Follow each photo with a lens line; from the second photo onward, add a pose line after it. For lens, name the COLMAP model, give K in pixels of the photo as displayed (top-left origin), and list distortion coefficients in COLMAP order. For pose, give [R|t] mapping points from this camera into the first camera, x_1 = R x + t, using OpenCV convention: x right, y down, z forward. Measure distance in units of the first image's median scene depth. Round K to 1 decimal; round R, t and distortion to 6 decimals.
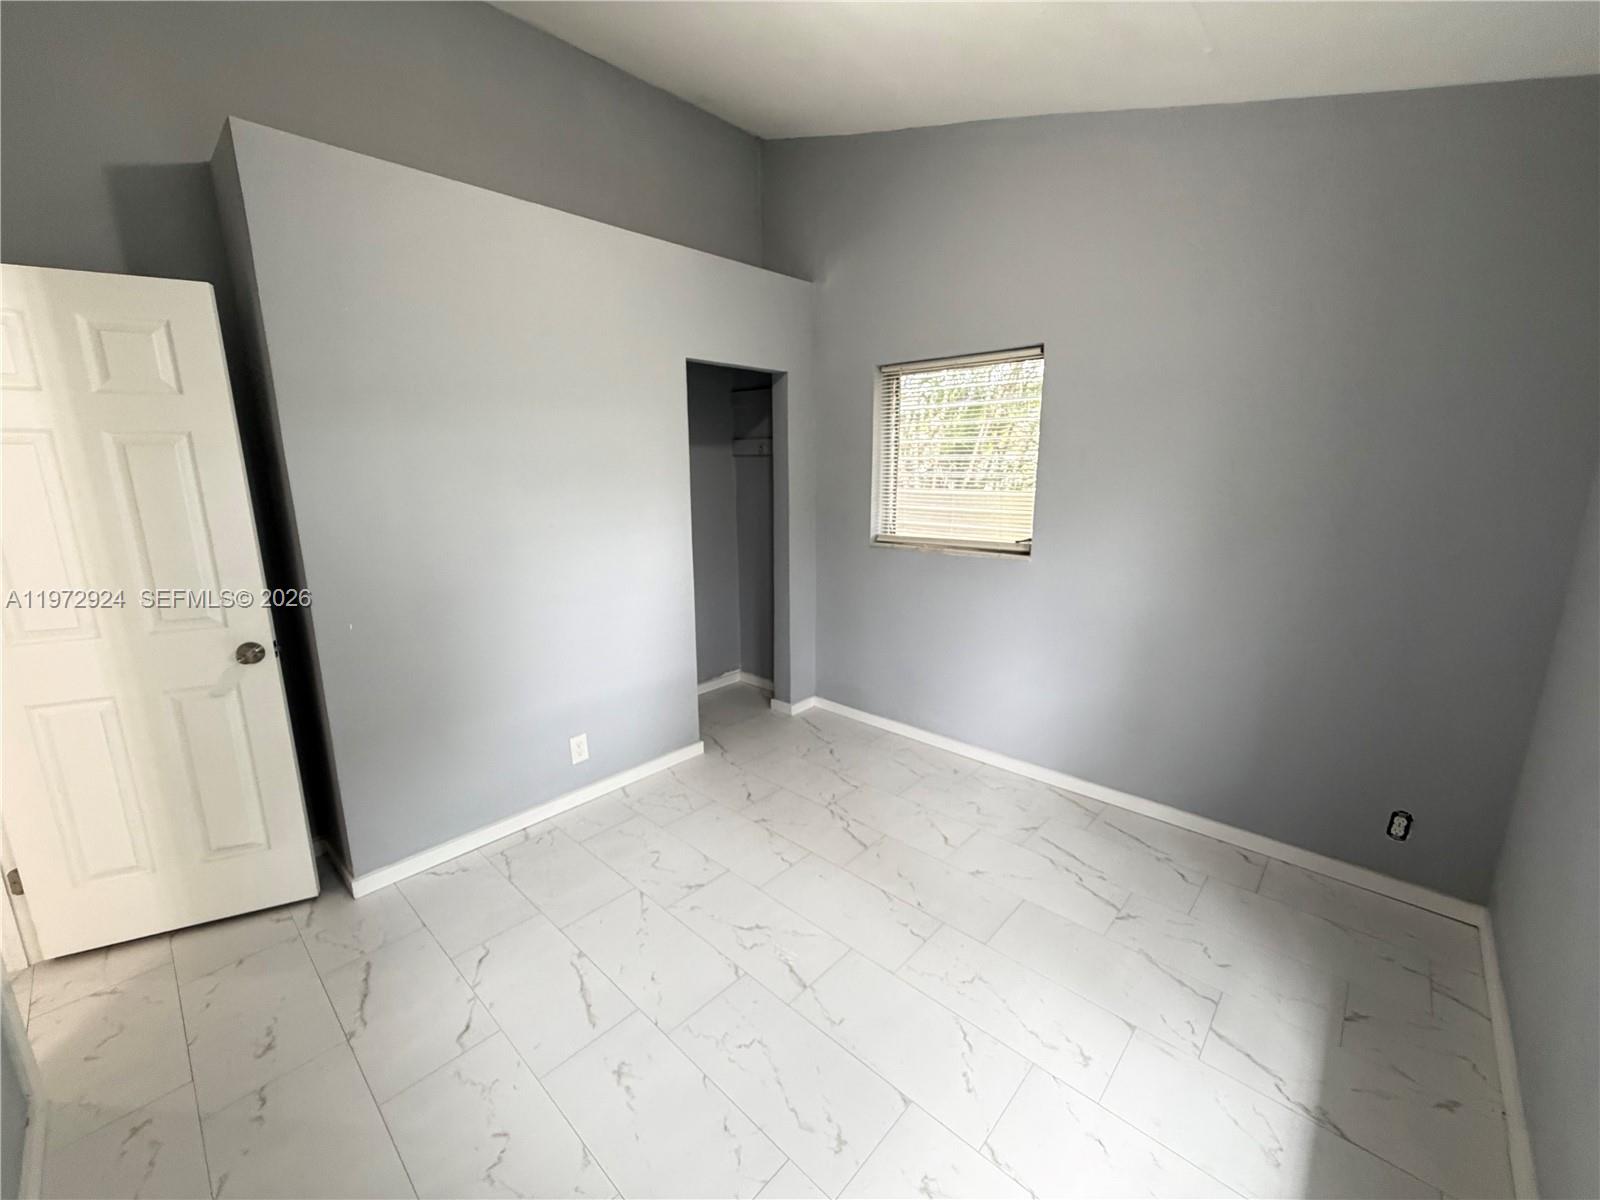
lens RADIAL K [[638.5, 0, 795.4], [0, 638.5, 598.9], [0, 0, 1]] dist [-0.000428, 0.000049]
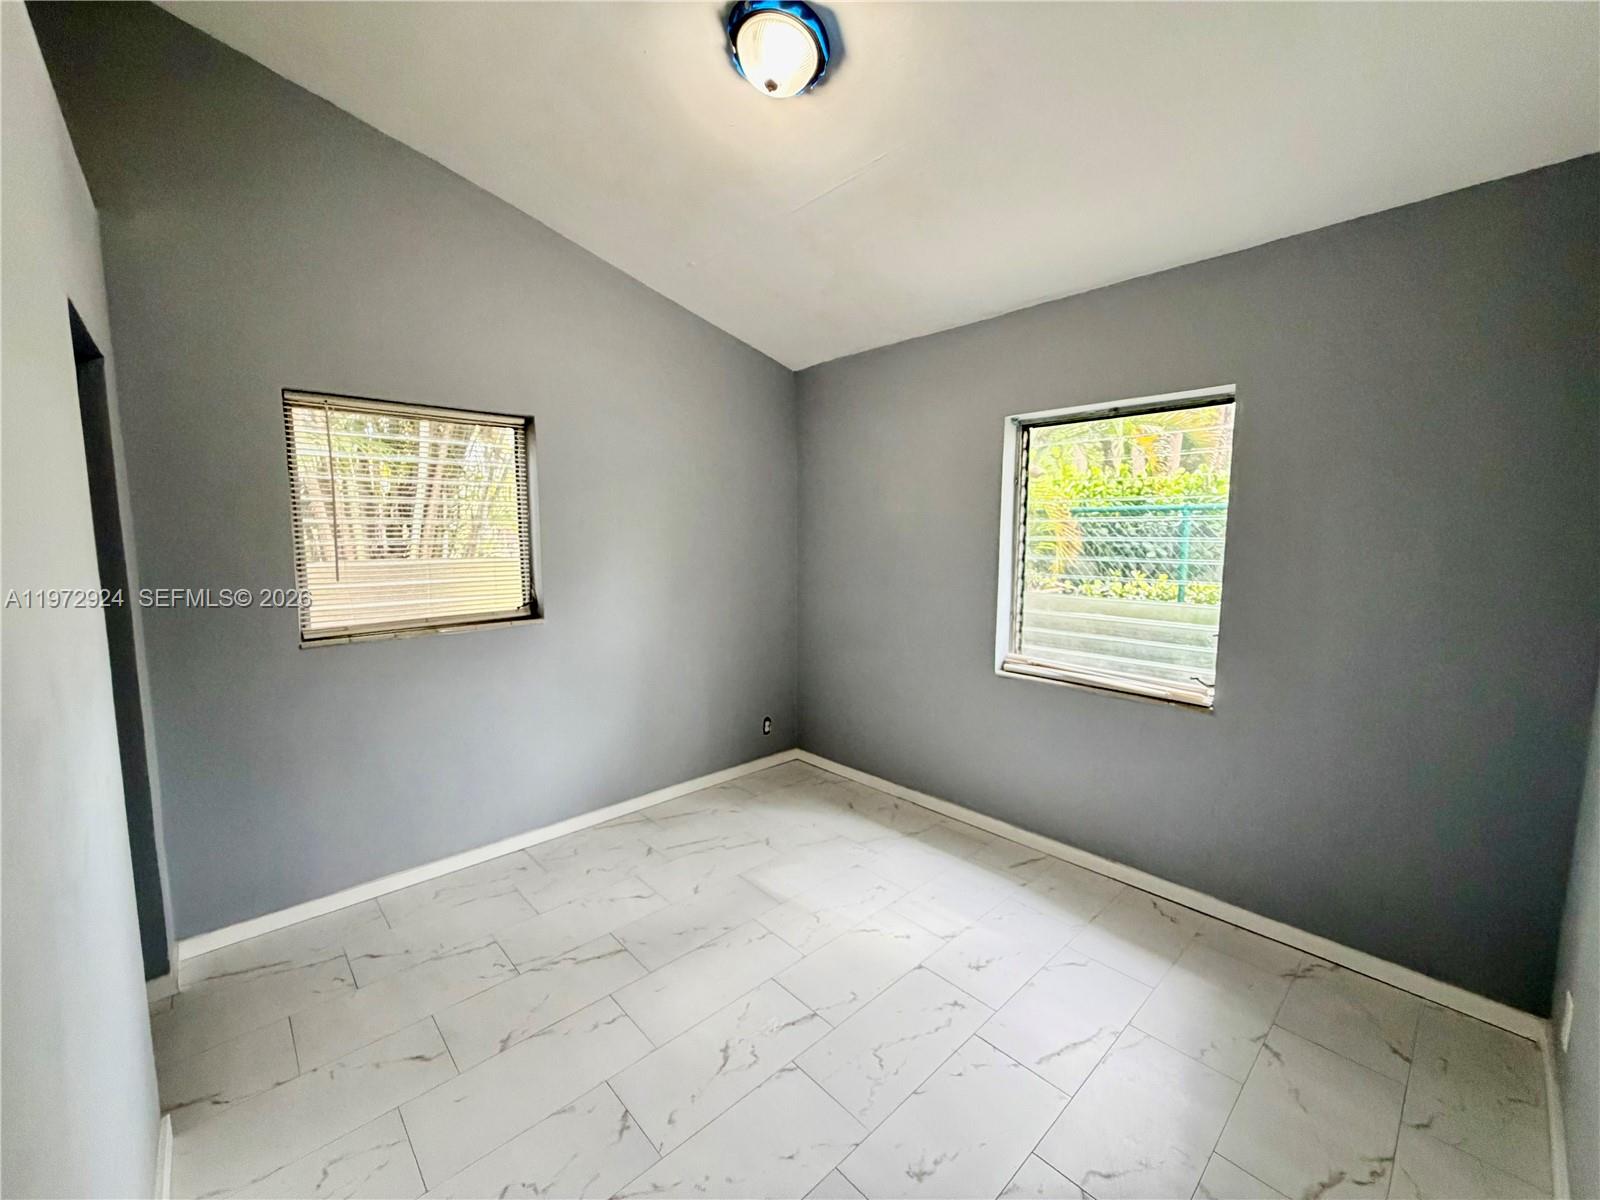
lens RADIAL K [[638.5, 0, 796.4], [0, 638.5, 602.2], [0, 0, 1]] dist [-0.000428, 0.000049]
pose [[0.077092, -0.103871, 0.991598, -0.716850], [0.208432, 0.974262, 0.085851, -0.112452], [-0.974994, 0.200062, 0.096758, 0.592188]]
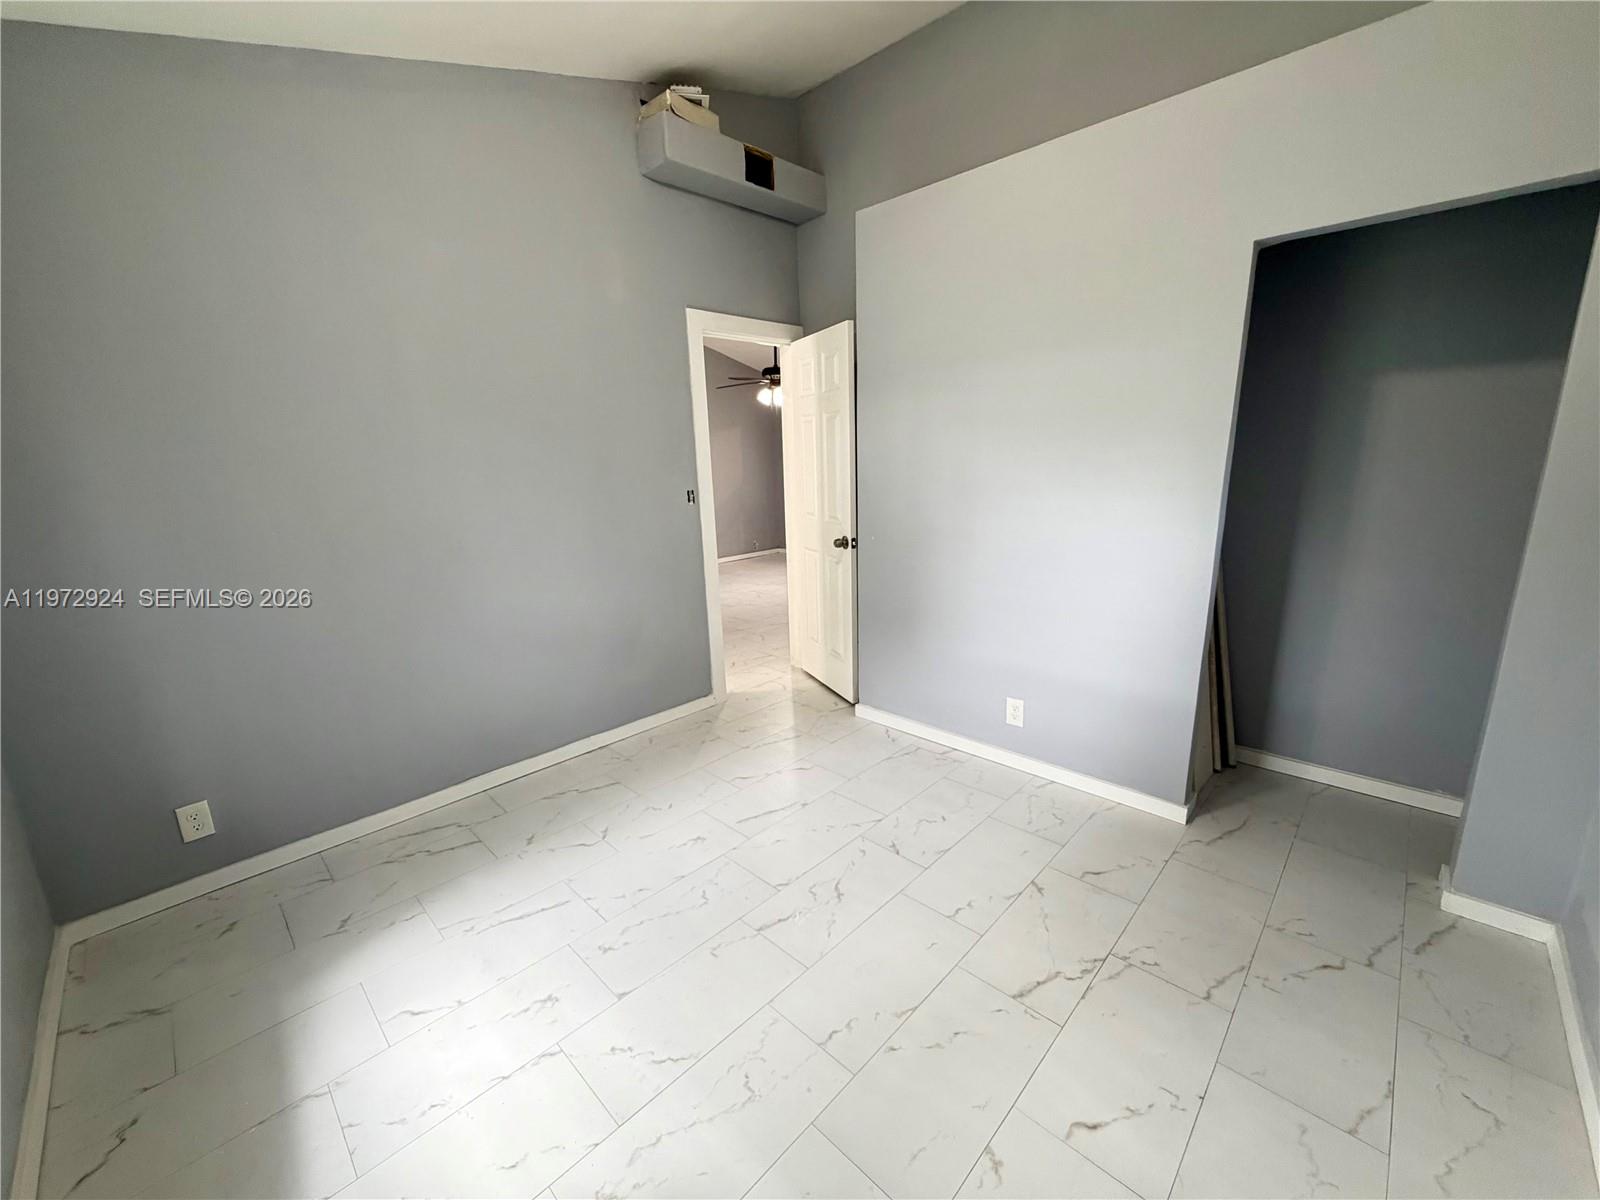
lens RADIAL K [[638.5, 0, 801.7], [0, 638.5, 599.3], [0, 0, 1]] dist [-0.000428, 0.000049]
pose [[-0.010492, 0.231292, -0.972828, 0.666676], [-0.180276, 0.956502, 0.229355, -0.112246], [0.983560, 0.177784, 0.031661, 0.703136]]
